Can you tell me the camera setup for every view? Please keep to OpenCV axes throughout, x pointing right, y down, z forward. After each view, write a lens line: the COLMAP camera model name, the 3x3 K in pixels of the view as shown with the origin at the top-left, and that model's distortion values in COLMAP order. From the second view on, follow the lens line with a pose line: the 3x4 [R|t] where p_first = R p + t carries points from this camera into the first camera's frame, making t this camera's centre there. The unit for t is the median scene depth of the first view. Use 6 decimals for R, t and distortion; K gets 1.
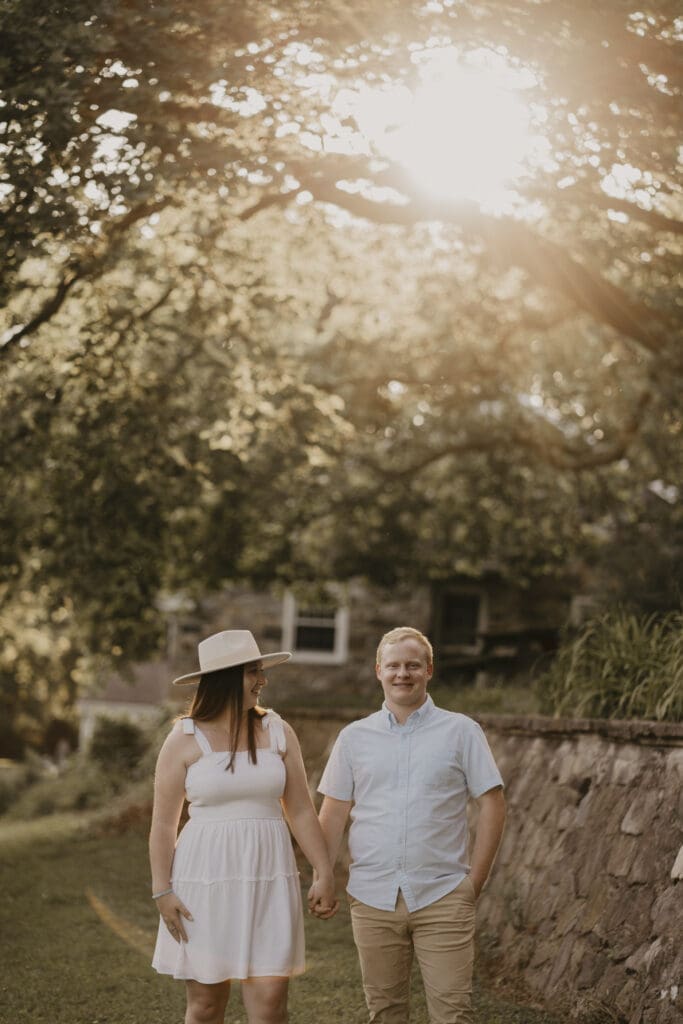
lens RADIAL K [[2505.4, 0, 341.5], [0, 2505.4, 512.0], [0, 0, 1]] dist [0.064203, -2.929119]
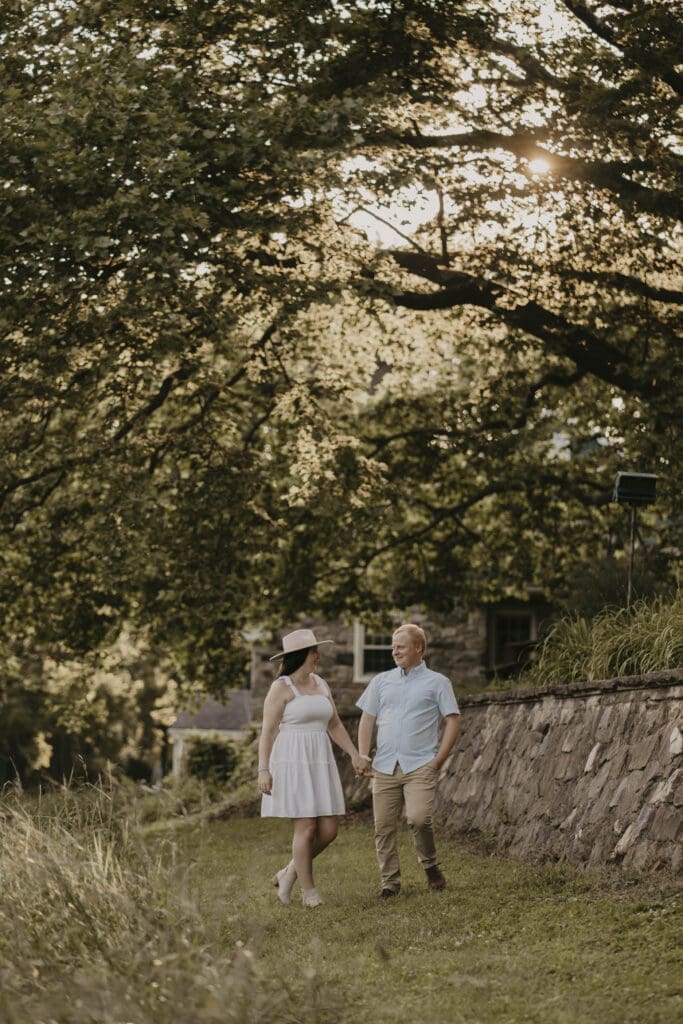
lens RADIAL K [[2505.4, 0, 341.5], [0, 2505.4, 512.0], [0, 0, 1]] dist [0.064203, -2.929119]
pose [[0.998805, -0.040787, -0.026914, 0.005974], [0.040444, 0.999095, -0.013168, -0.002594], [0.027426, 0.012064, 0.999551, -0.169706]]
